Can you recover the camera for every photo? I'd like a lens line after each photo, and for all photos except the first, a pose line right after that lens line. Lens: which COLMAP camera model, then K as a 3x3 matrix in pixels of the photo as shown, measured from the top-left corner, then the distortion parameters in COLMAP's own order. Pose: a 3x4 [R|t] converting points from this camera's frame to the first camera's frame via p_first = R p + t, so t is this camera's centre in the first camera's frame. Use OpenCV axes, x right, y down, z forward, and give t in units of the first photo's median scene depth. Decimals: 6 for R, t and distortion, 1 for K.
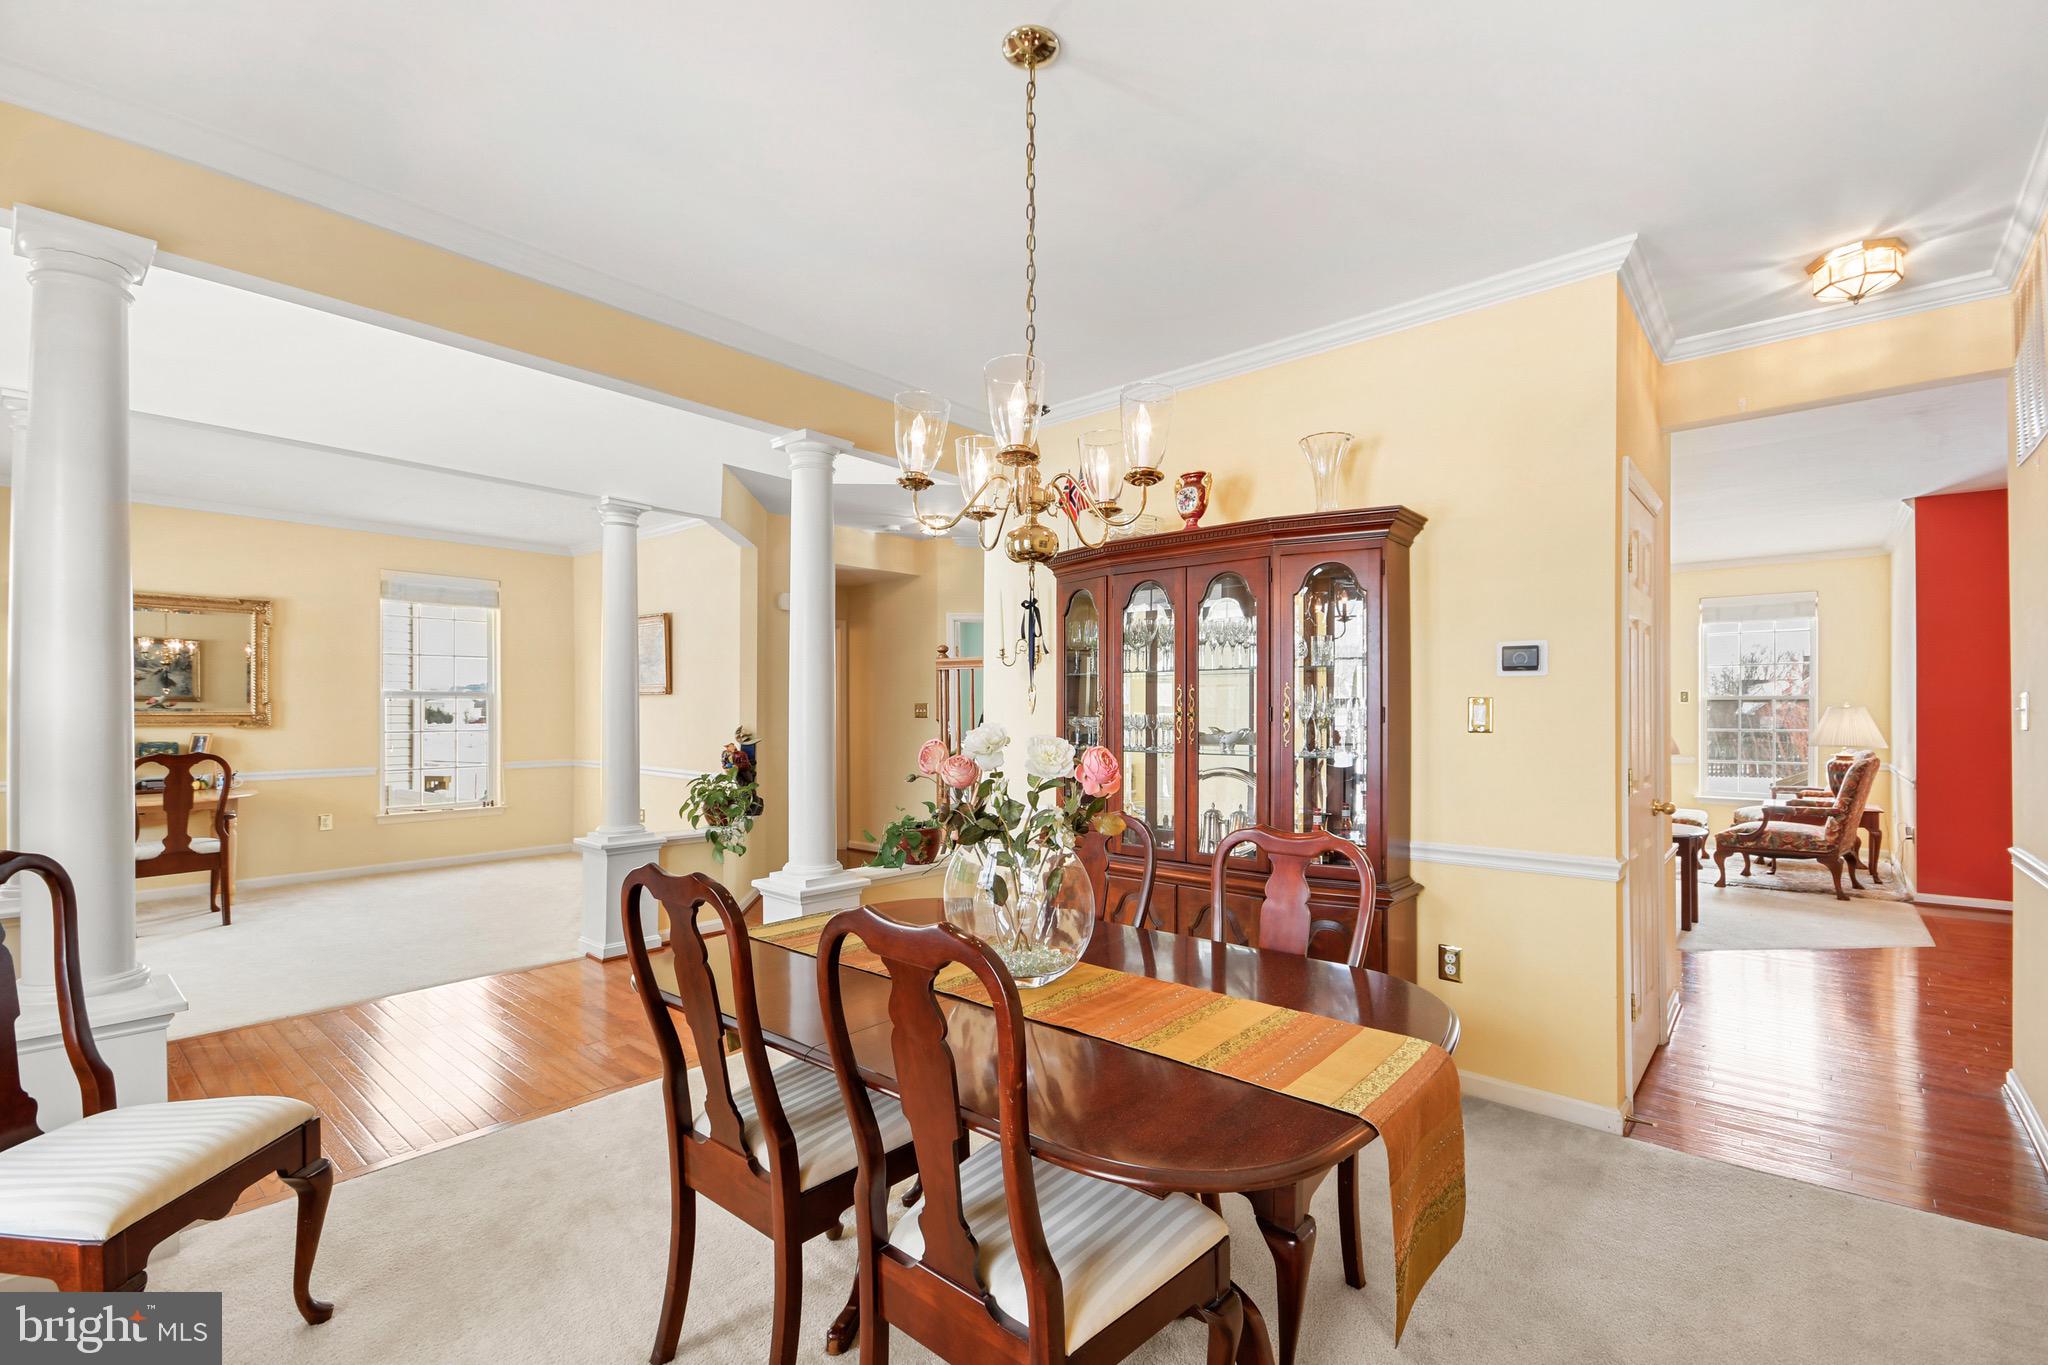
lens RADIAL K [[894.5, 0, 1013.7], [0, 894.5, 700.5], [0, 0, 1]] dist [0.020558, -0.012065]
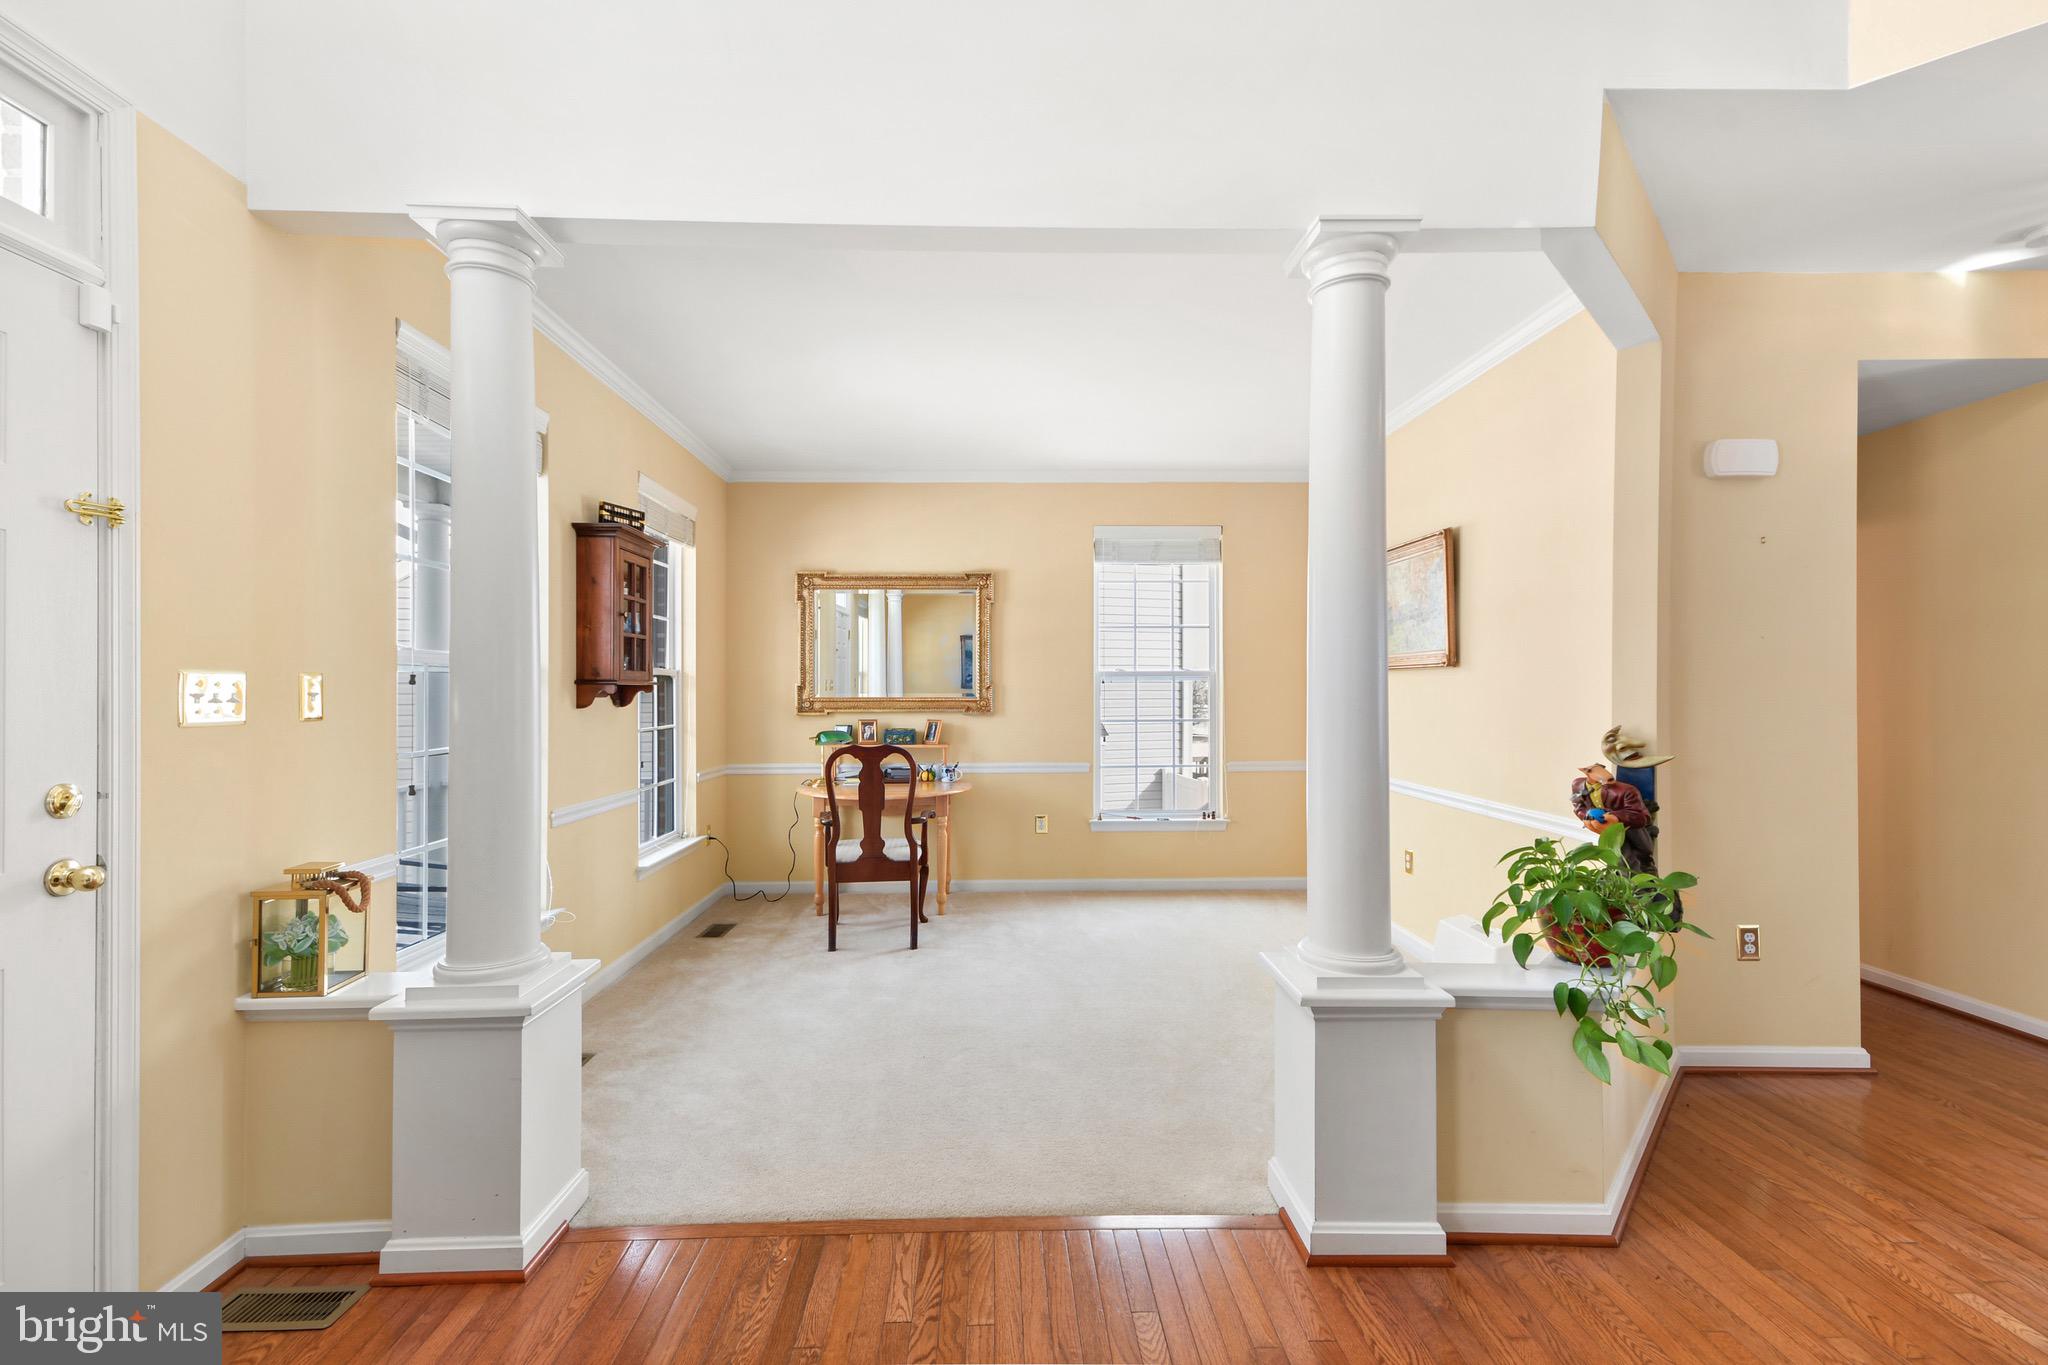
lens RADIAL K [[907.0, 0, 1019.5], [0, 907.0, 697.3], [0, 0, 1]] dist [0.019138, -0.000015]
pose [[0.691681, -0.000645, -0.722202, -0.181624], [0.008769, 0.999933, 0.007505, 0.007607], [0.722150, -0.011524, 0.691641, 0.463640]]
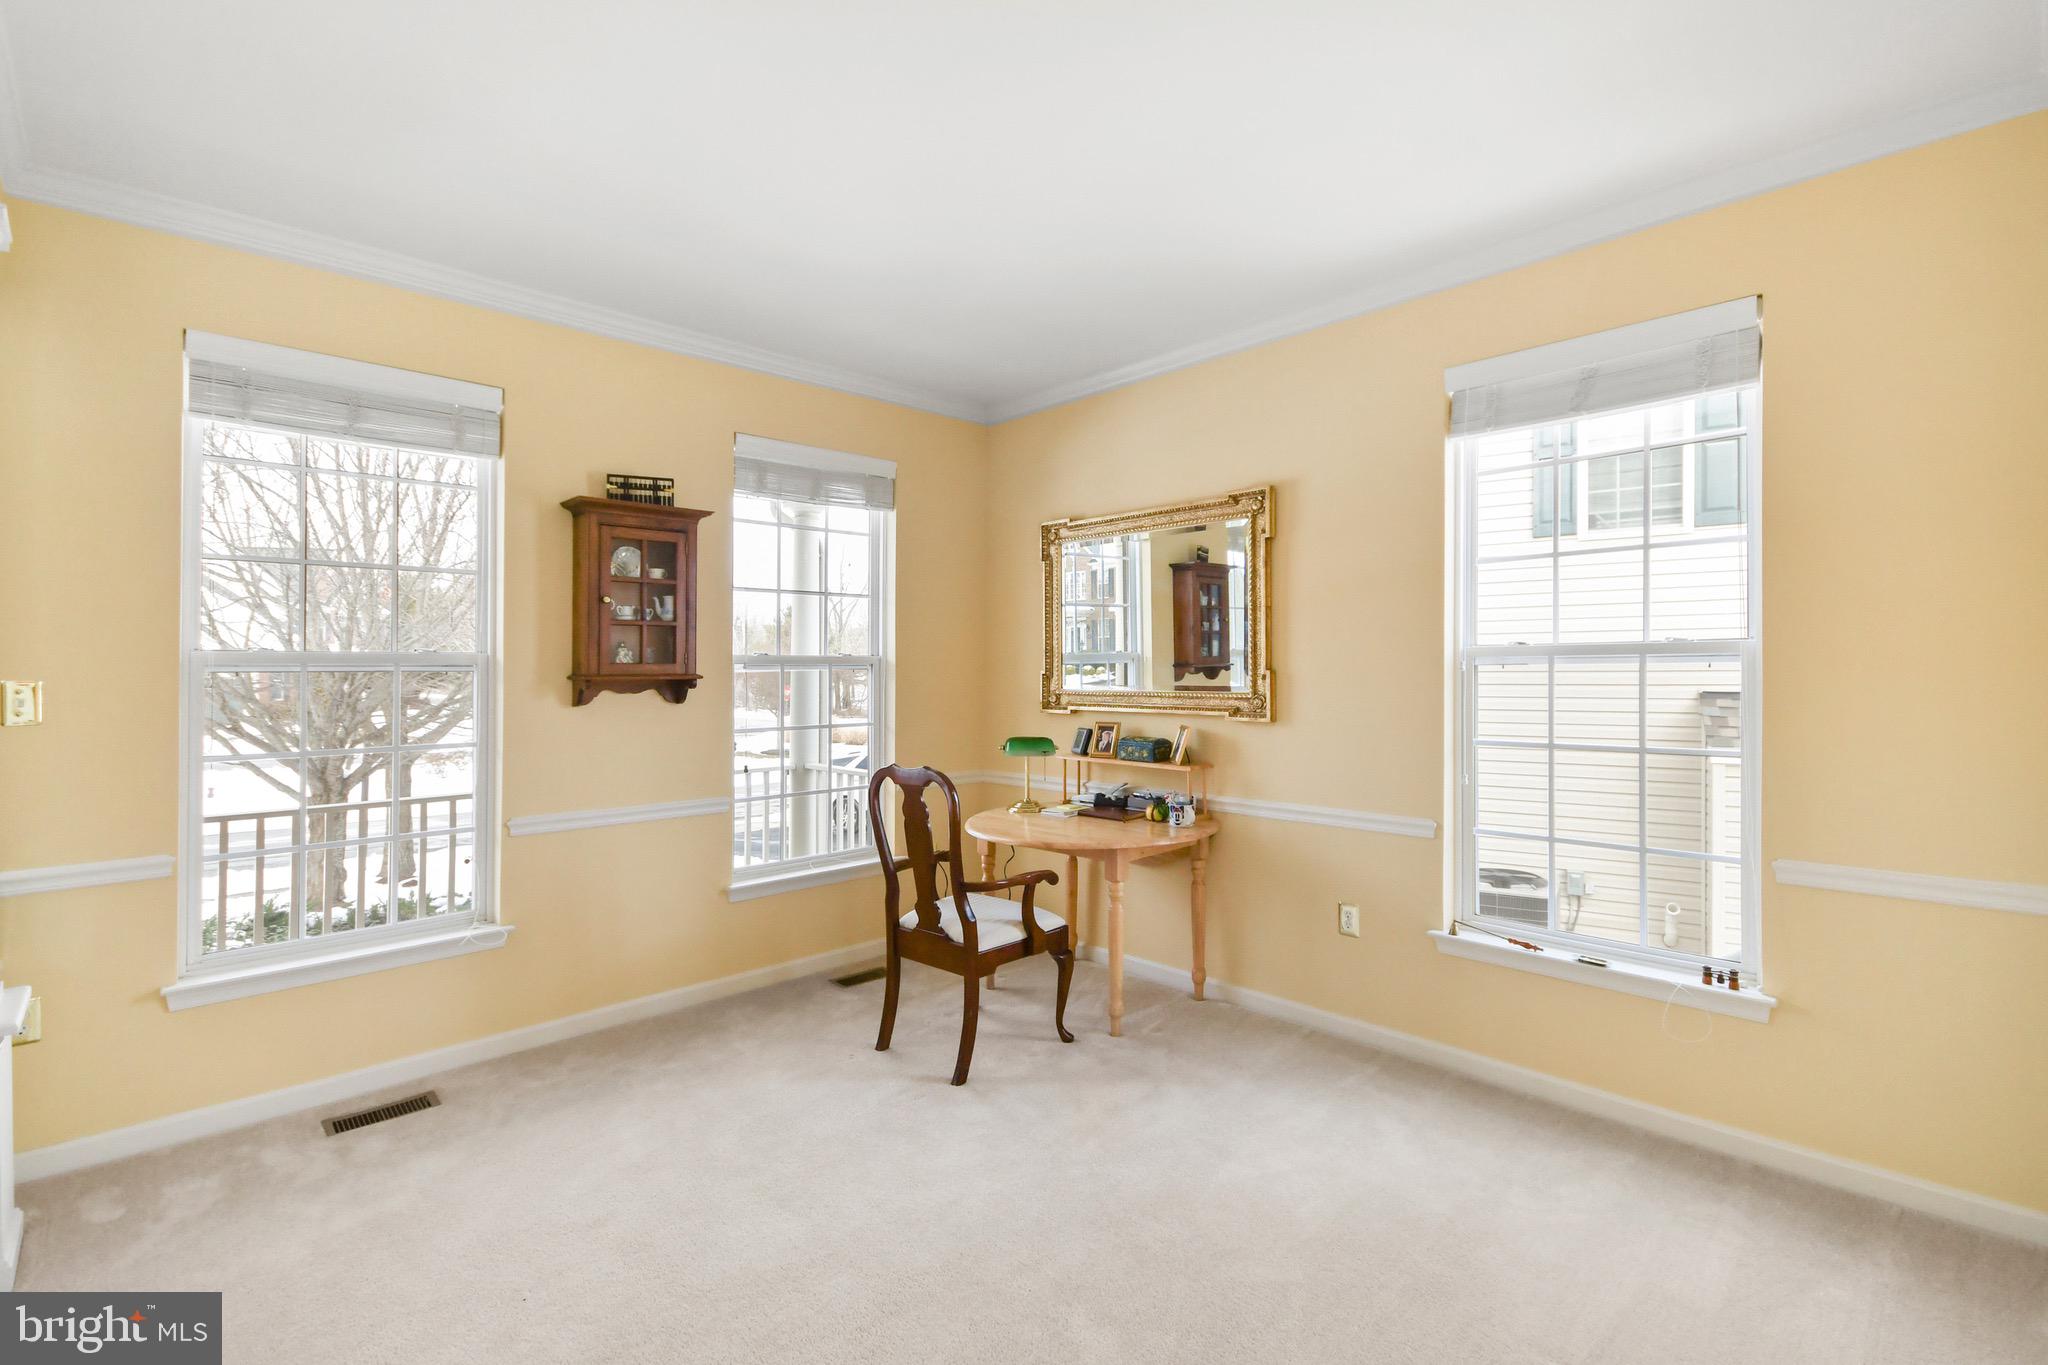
lens RADIAL K [[949.1, 0, 1020.6], [0, 949.1, 663.2], [0, 0, 1]] dist [0.013046, 0.000124]
pose [[-0.084759, -0.006043, -0.996383, -0.283636], [0.010528, 0.999920, -0.006960, -0.003429], [0.996346, -0.011080, -0.084689, 1.050286]]
